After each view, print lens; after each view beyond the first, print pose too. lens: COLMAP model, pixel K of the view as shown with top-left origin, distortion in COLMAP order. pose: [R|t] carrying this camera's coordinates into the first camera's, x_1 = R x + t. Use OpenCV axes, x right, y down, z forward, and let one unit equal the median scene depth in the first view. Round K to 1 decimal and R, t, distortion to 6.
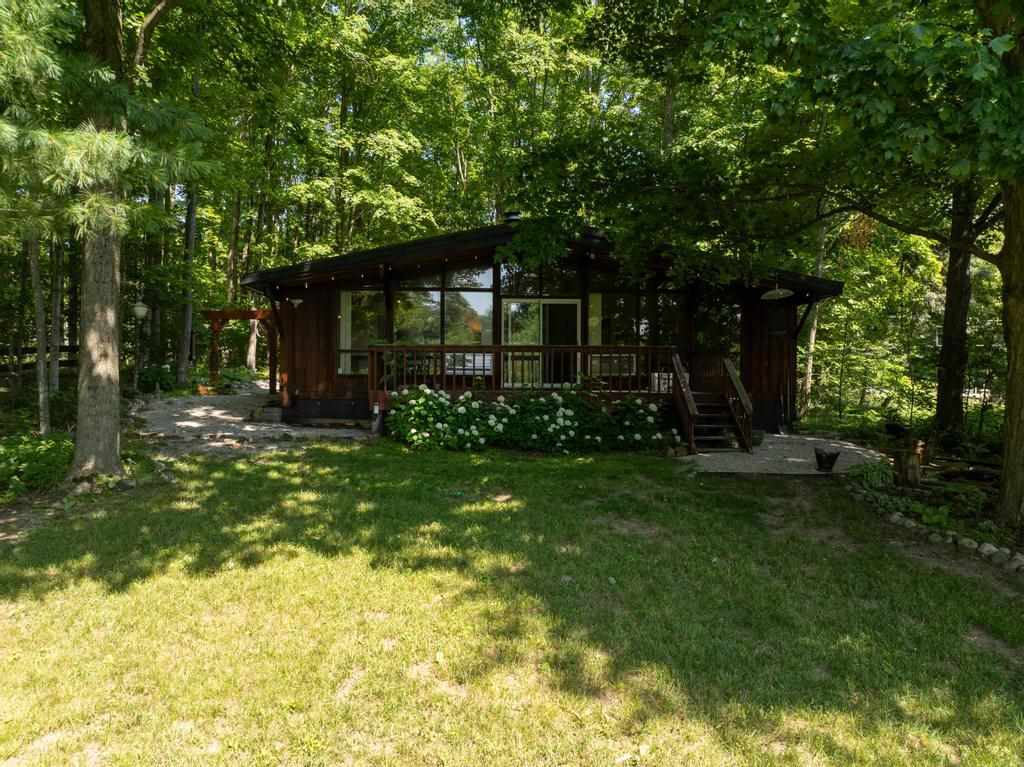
lens RADIAL K [[717.2, 0, 511.9], [0, 717.2, 384.1], [0, 0, 1]] dist [-0.003424, -0.000147]
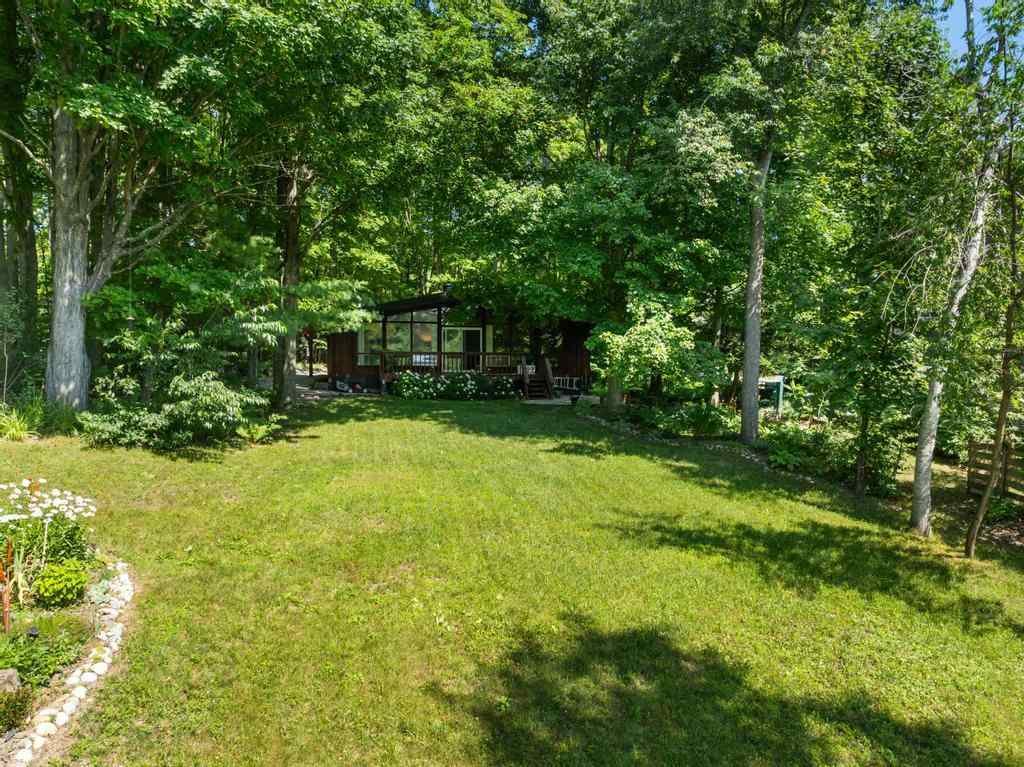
lens RADIAL K [[717.2, 0, 511.1], [0, 717.2, 381.3], [0, 0, 1]] dist [-0.003424, -0.000147]
pose [[0.995475, 0.002829, 0.094981, -0.016027], [-0.003887, 0.999932, 0.010962, 0.009543], [-0.094943, -0.011282, 0.995419, -1.235198]]
